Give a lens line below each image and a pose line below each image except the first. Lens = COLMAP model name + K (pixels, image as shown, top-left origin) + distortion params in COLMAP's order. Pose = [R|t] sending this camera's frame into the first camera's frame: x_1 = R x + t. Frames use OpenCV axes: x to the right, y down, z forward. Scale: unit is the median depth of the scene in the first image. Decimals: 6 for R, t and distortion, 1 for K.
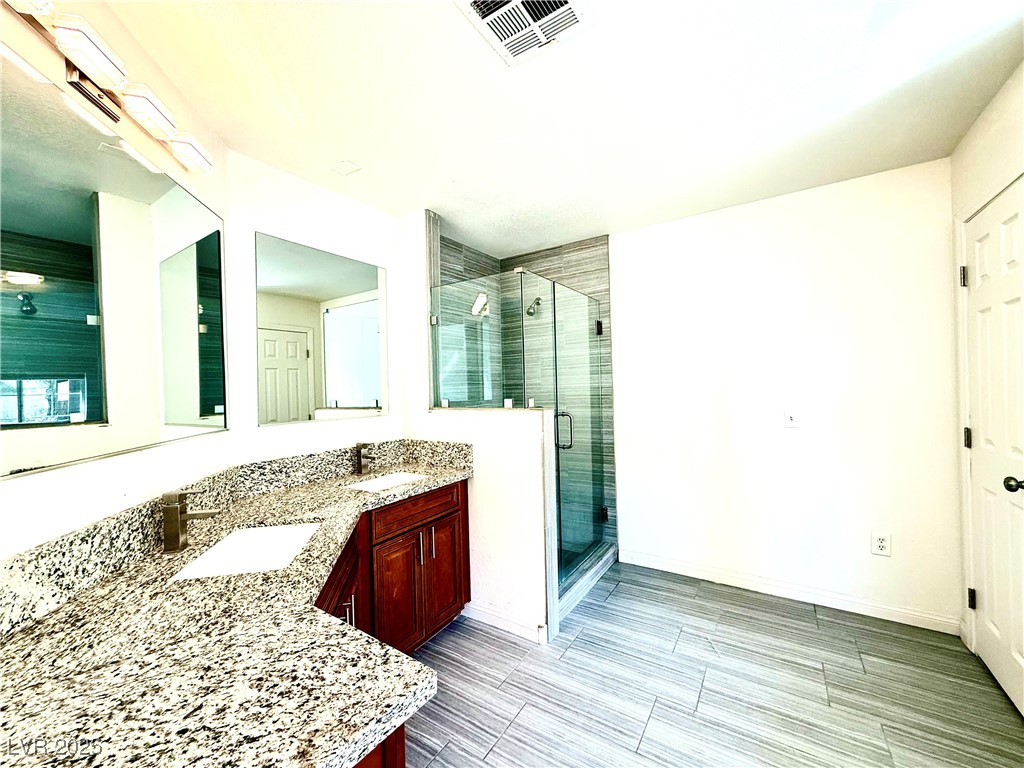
lens RADIAL K [[410.3, 0, 510.8], [0, 410.3, 383.5], [0, 0, 1]] dist [-0.001169, 0.001120]
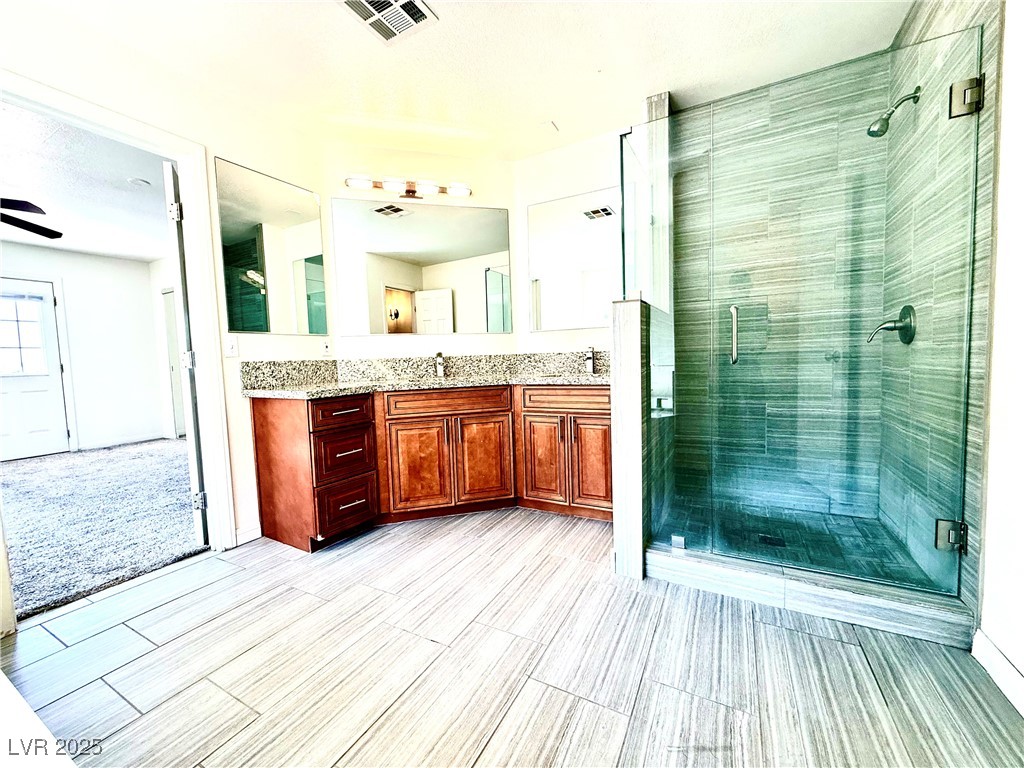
lens RADIAL K [[410.3, 0, 511.8], [0, 410.3, 385.4], [0, 0, 1]] dist [-0.001169, 0.001120]
pose [[0.084692, 0.088943, -0.992430, 0.973903], [0.032027, 0.995250, 0.091929, 0.161935], [0.995892, -0.039570, 0.081441, 0.783476]]
